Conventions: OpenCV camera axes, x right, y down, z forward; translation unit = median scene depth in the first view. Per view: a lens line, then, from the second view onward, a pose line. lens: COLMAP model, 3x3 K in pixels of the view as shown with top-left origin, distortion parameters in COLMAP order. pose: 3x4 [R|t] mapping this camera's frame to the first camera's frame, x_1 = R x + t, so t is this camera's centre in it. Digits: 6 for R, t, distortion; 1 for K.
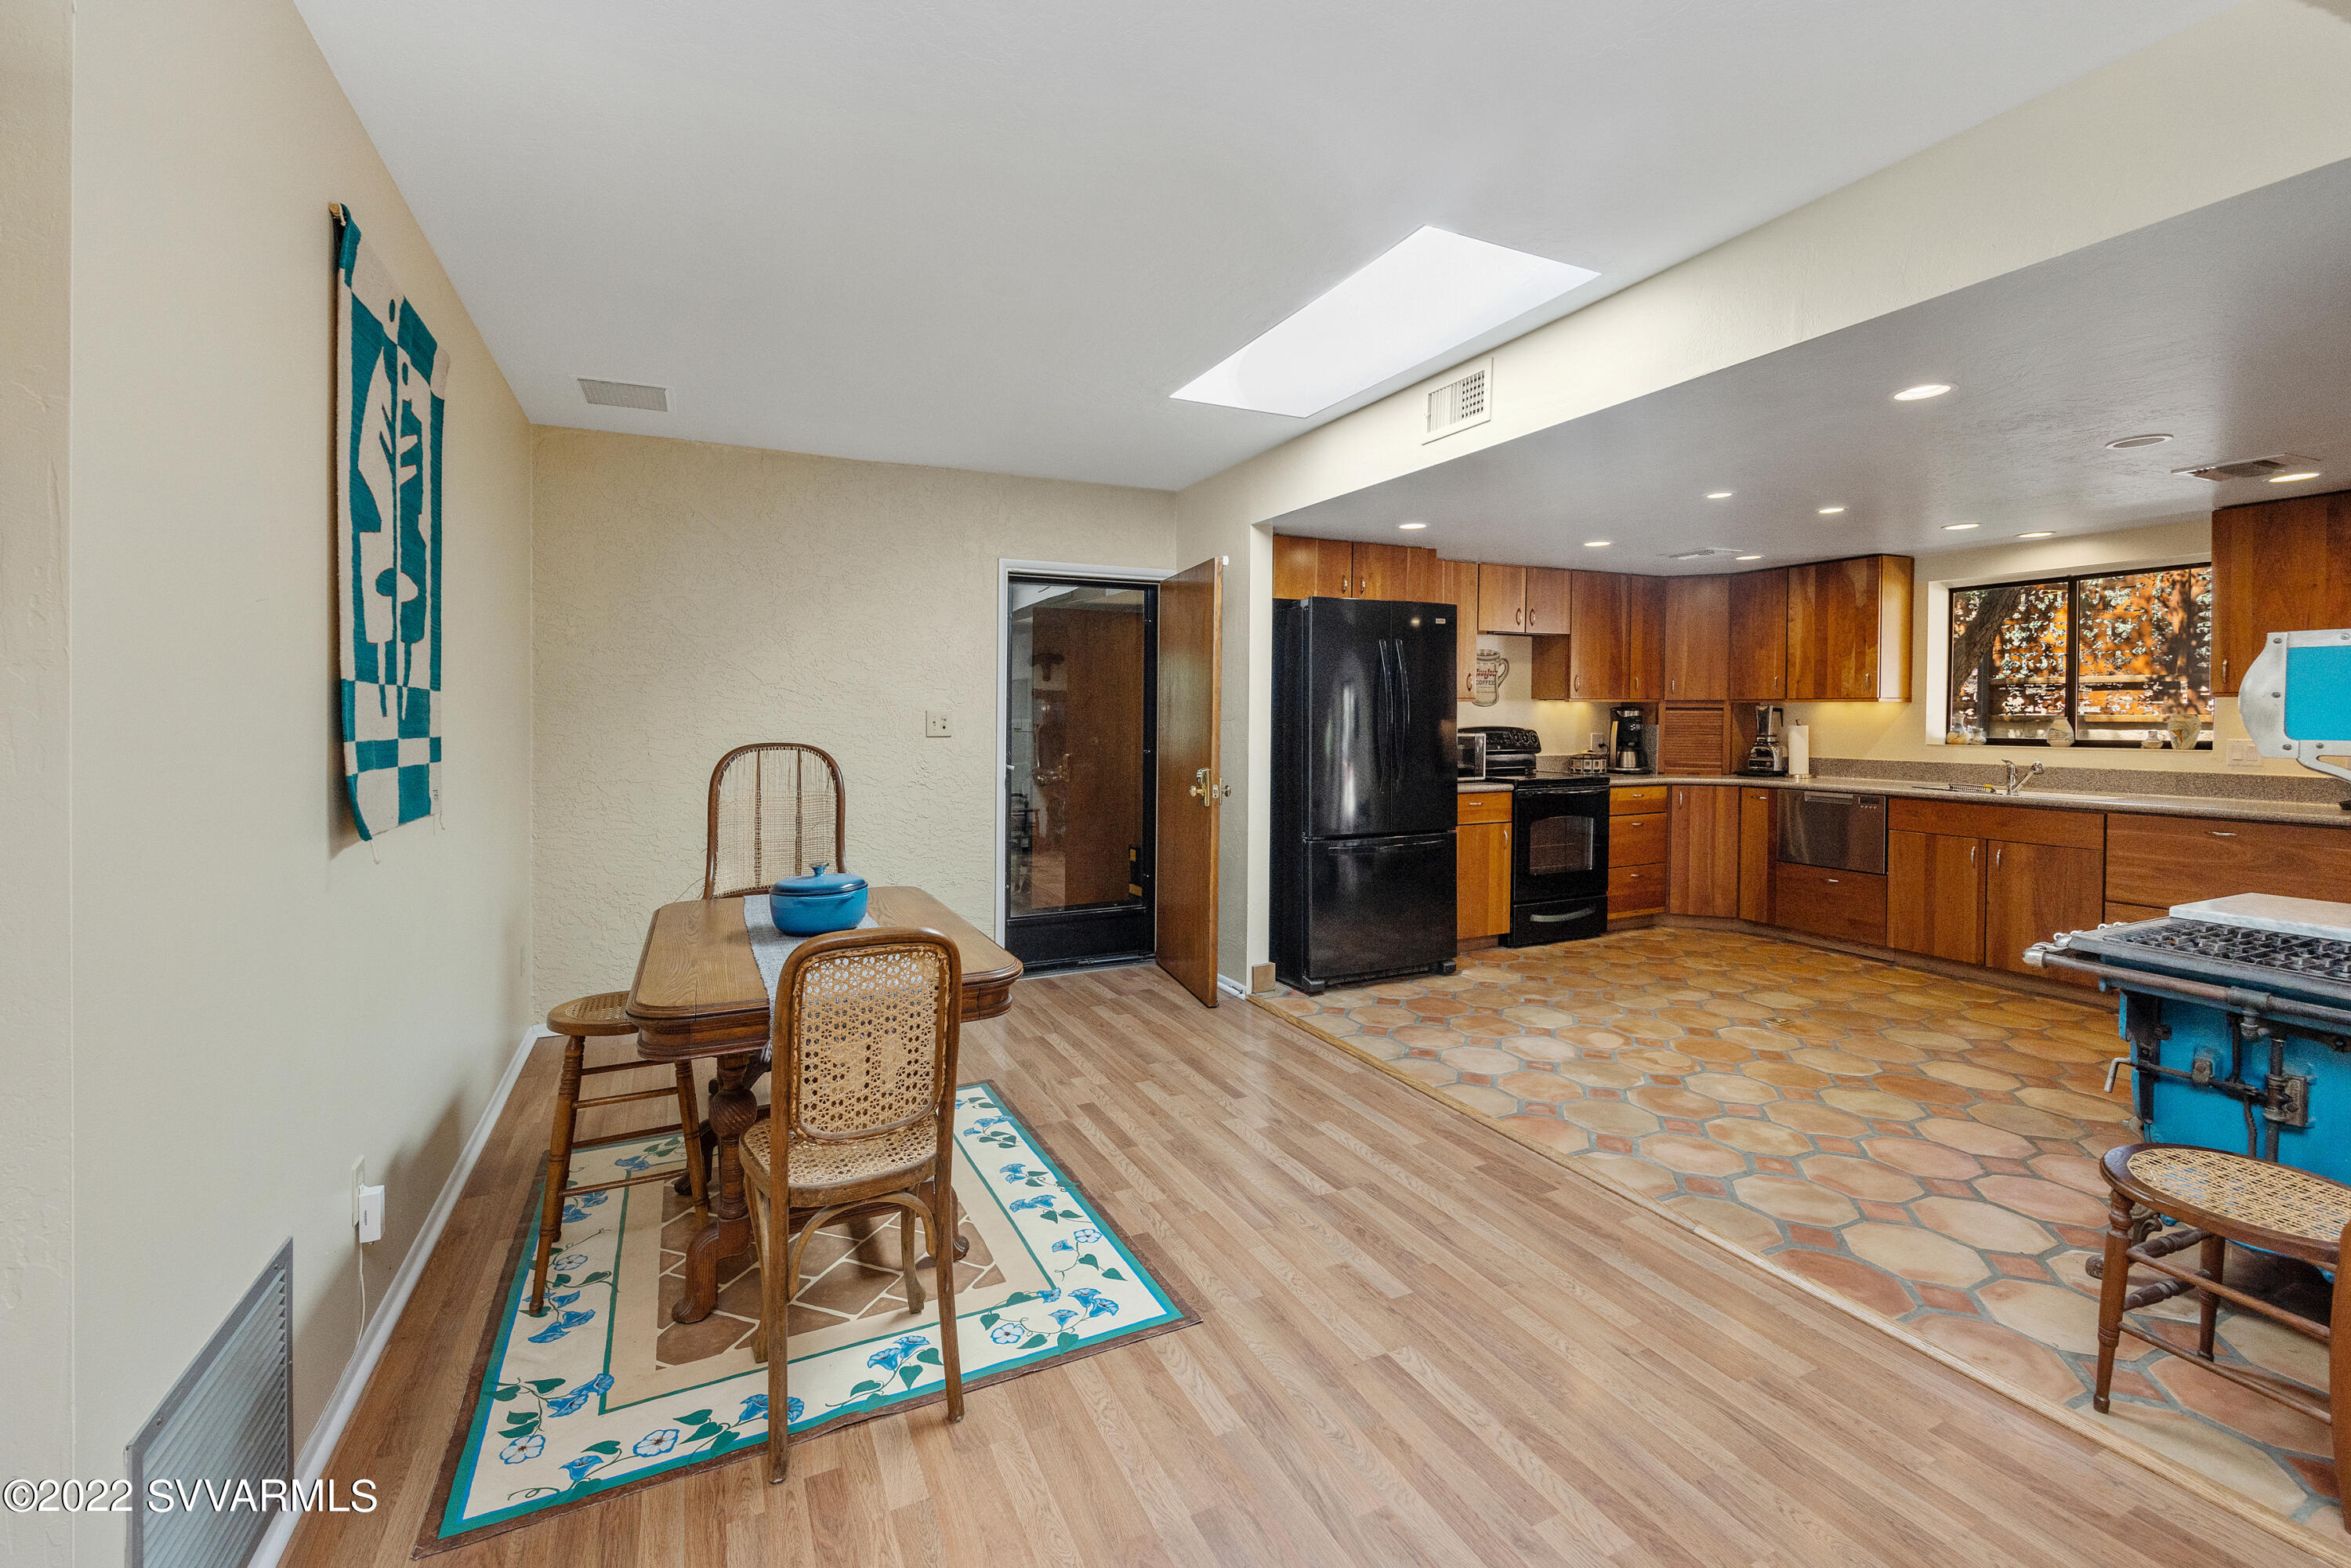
lens RADIAL K [[1016.0, 0, 1259.6], [0, 1016.0, 707.1], [0, 0, 1]] dist [-0.006600, 0.000566]
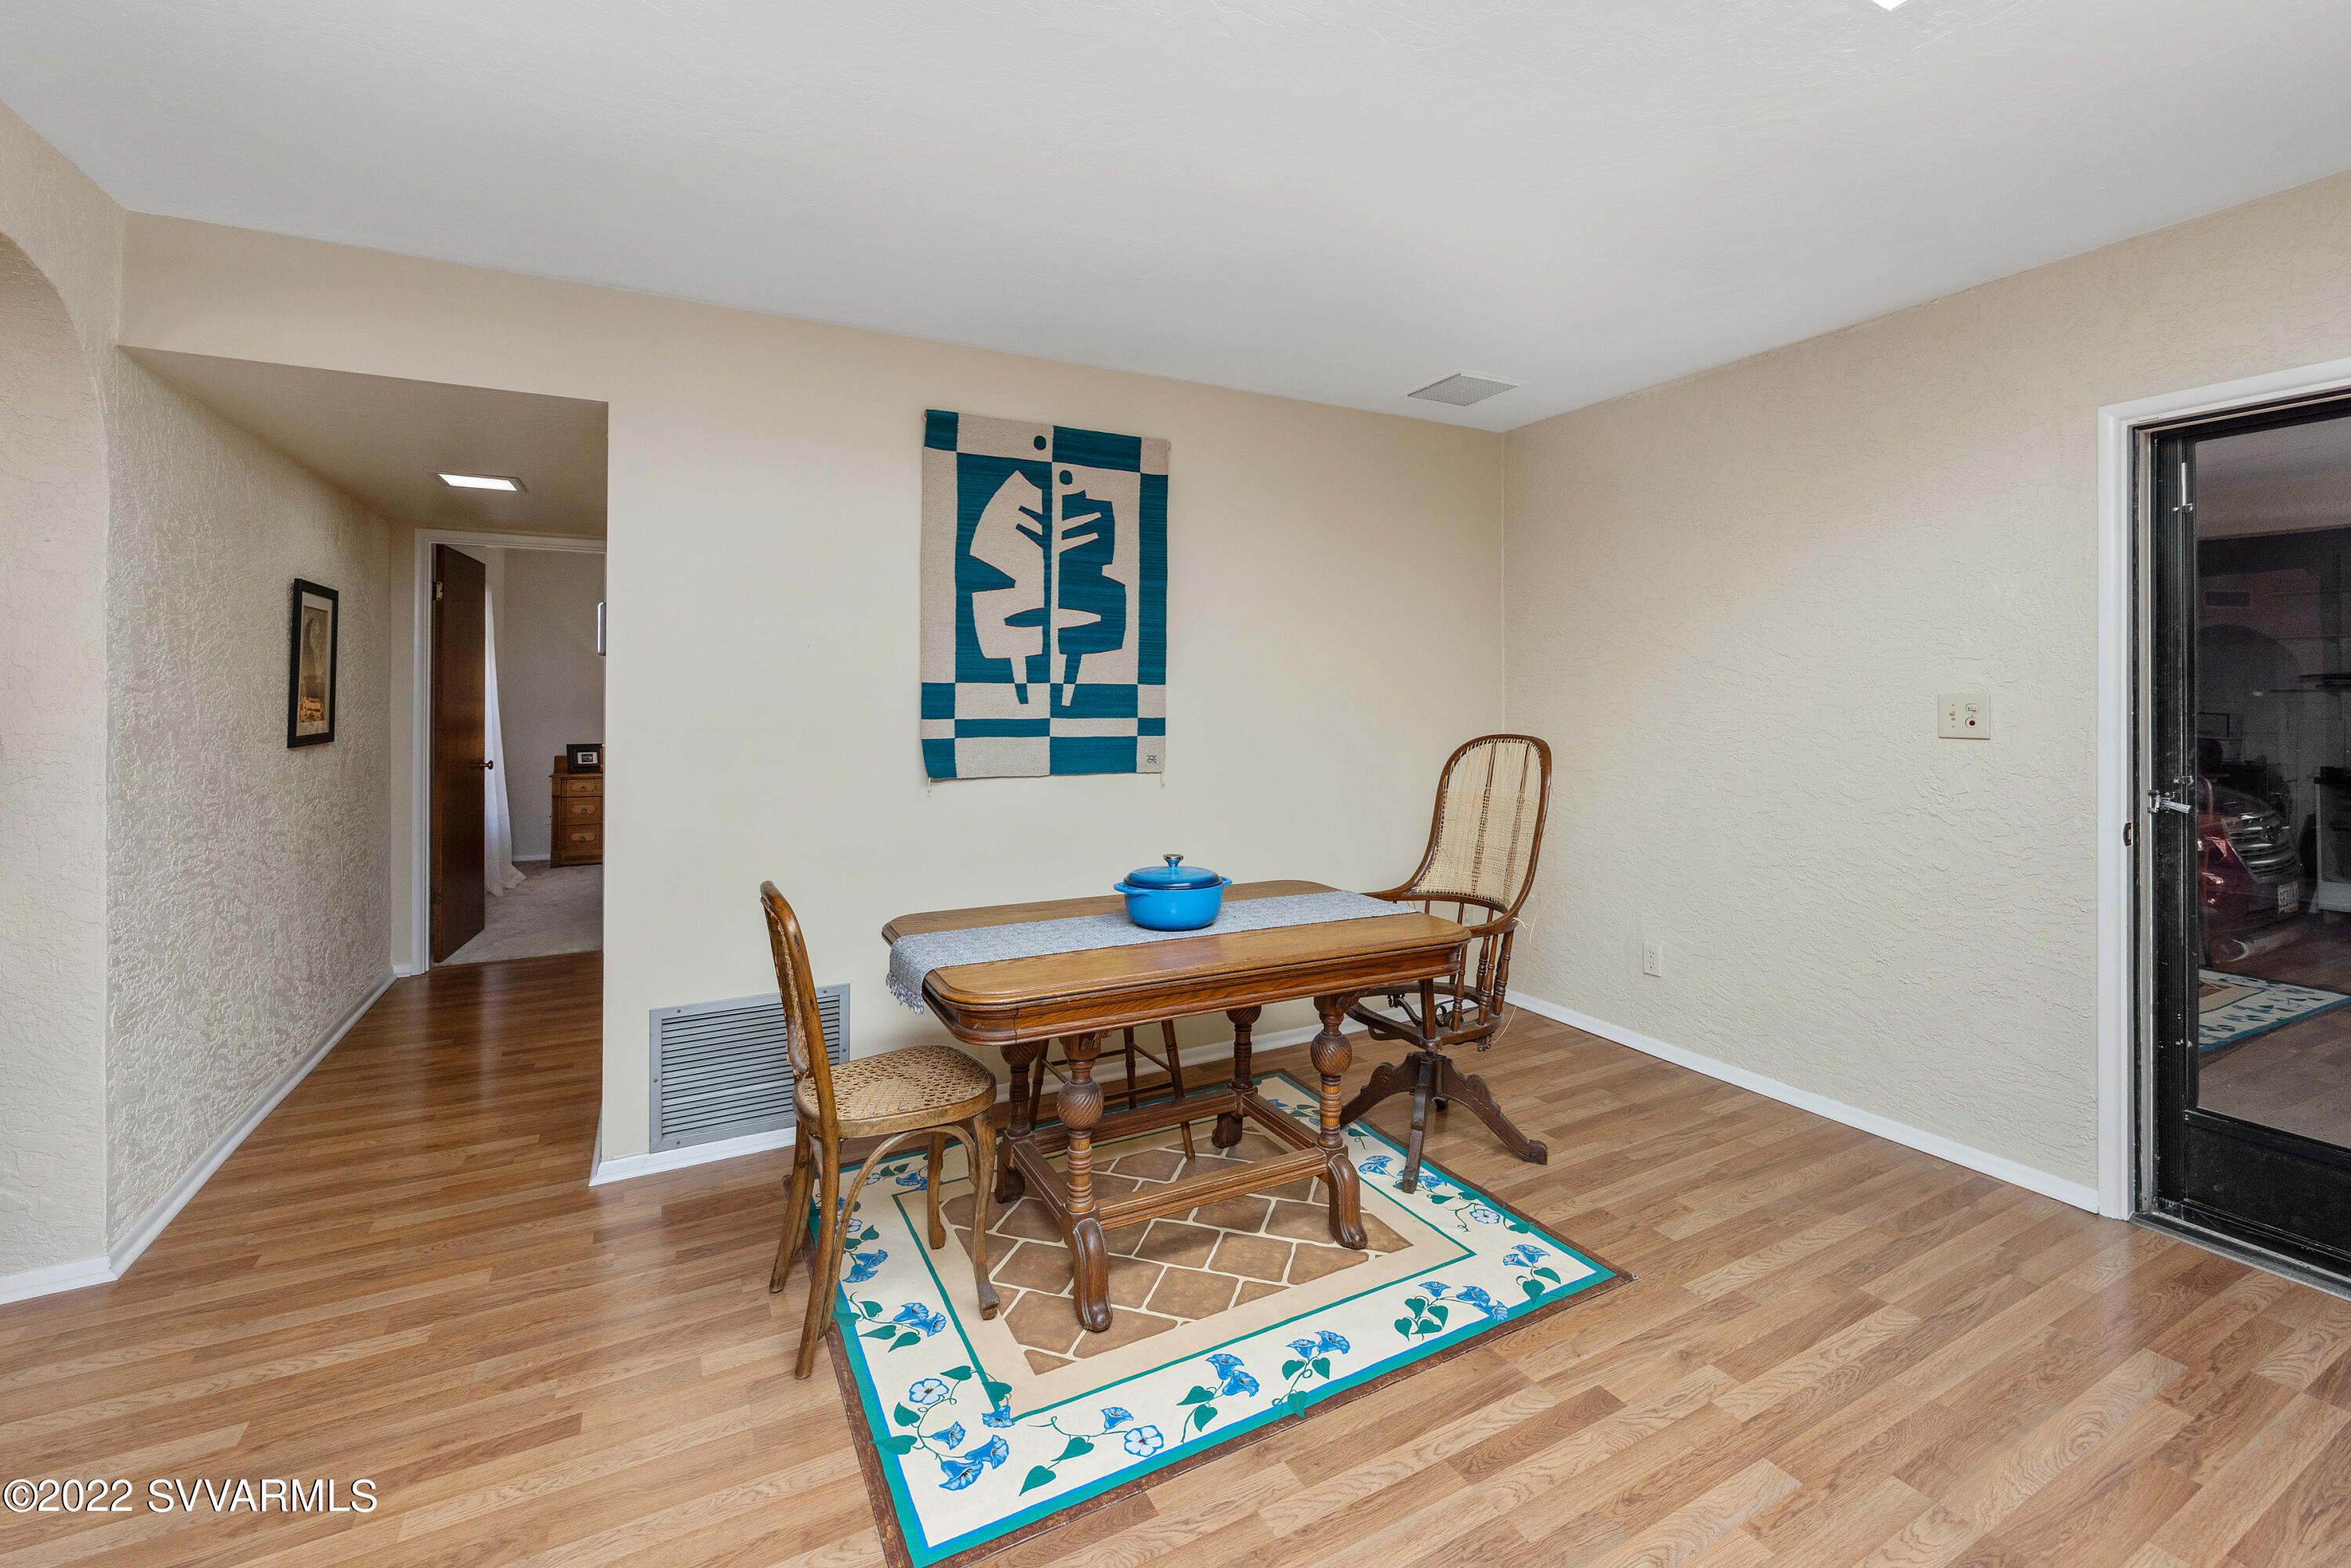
lens RADIAL K [[962.7, 0, 1131.2], [0, 962.7, 688.8], [0, 0, 1]] dist [-0.006607, 0.001144]
pose [[-0.045835, -0.008858, -0.998910, 0.310542], [0.009600, 0.999911, -0.009308, 0.000630], [0.998903, -0.010016, -0.045745, 0.630247]]
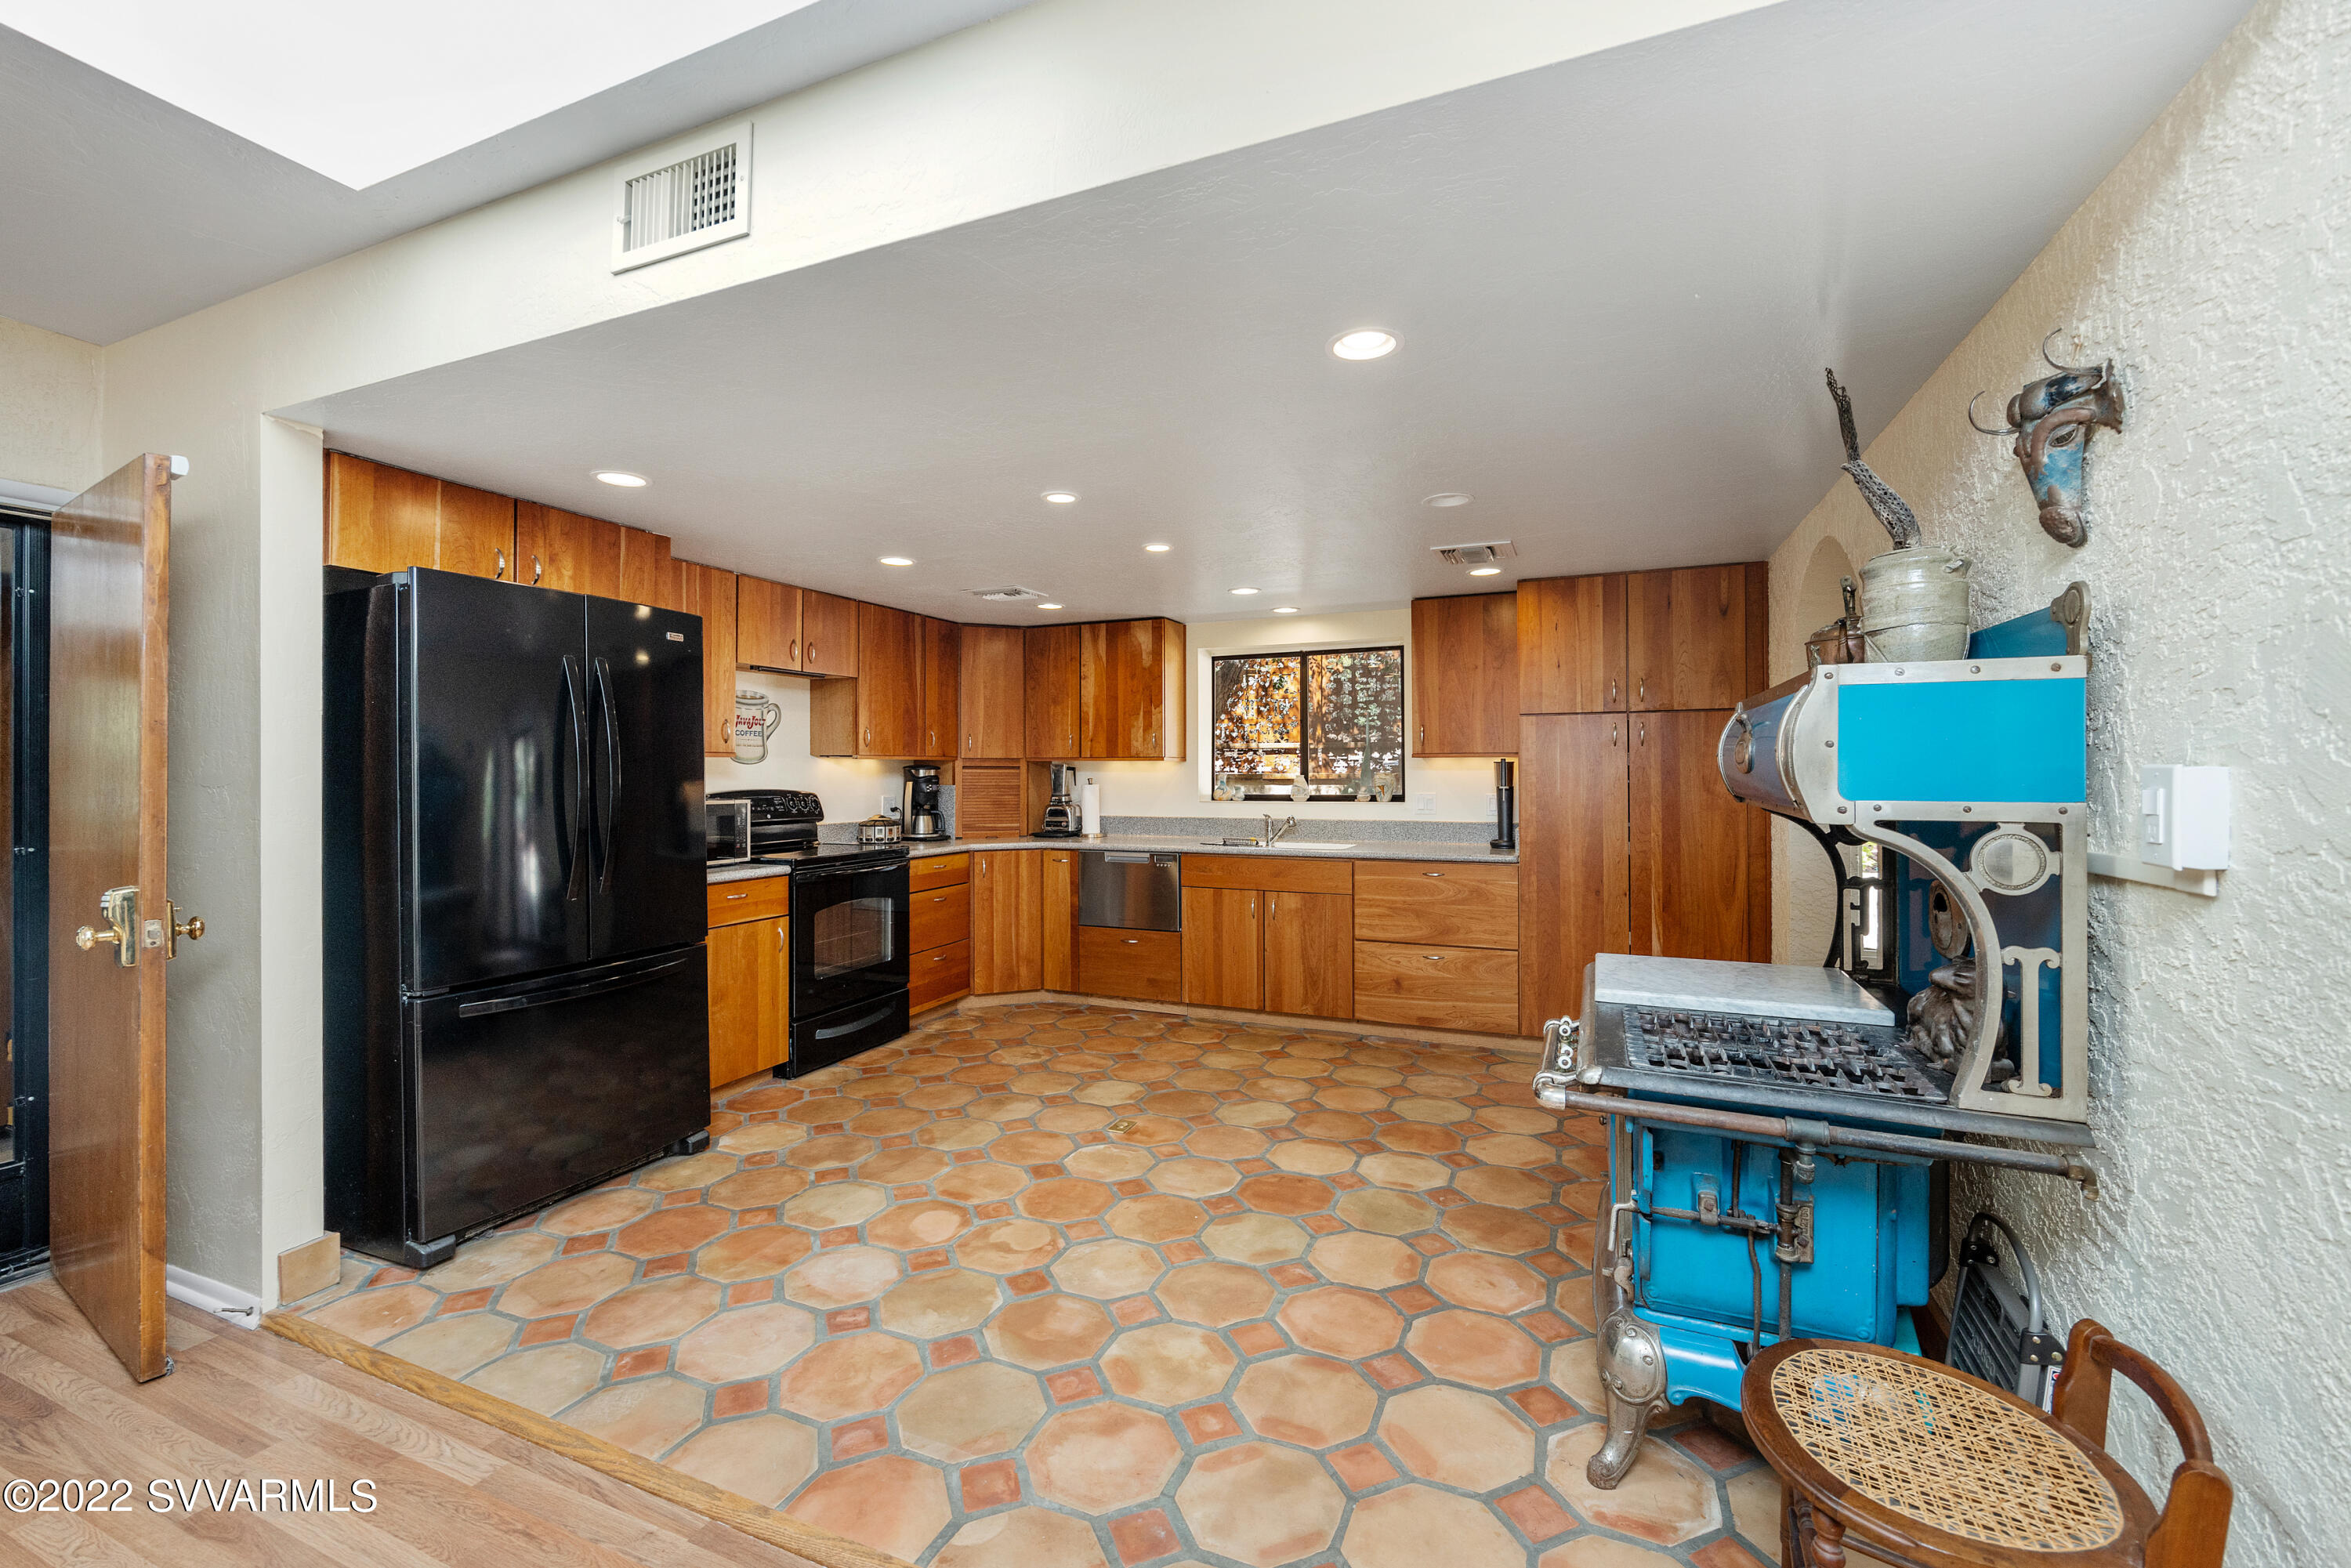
lens RADIAL K [[920.0, 0, 1186.8], [0, 920.0, 801.2], [0, 0, 1]] dist [-0.002994, -0.000127]
pose [[0.789323, -0.020739, 0.613628, 0.090016], [-0.001252, 0.999373, 0.035386, 0.004163], [-0.613977, -0.028699, 0.788802, 0.396615]]
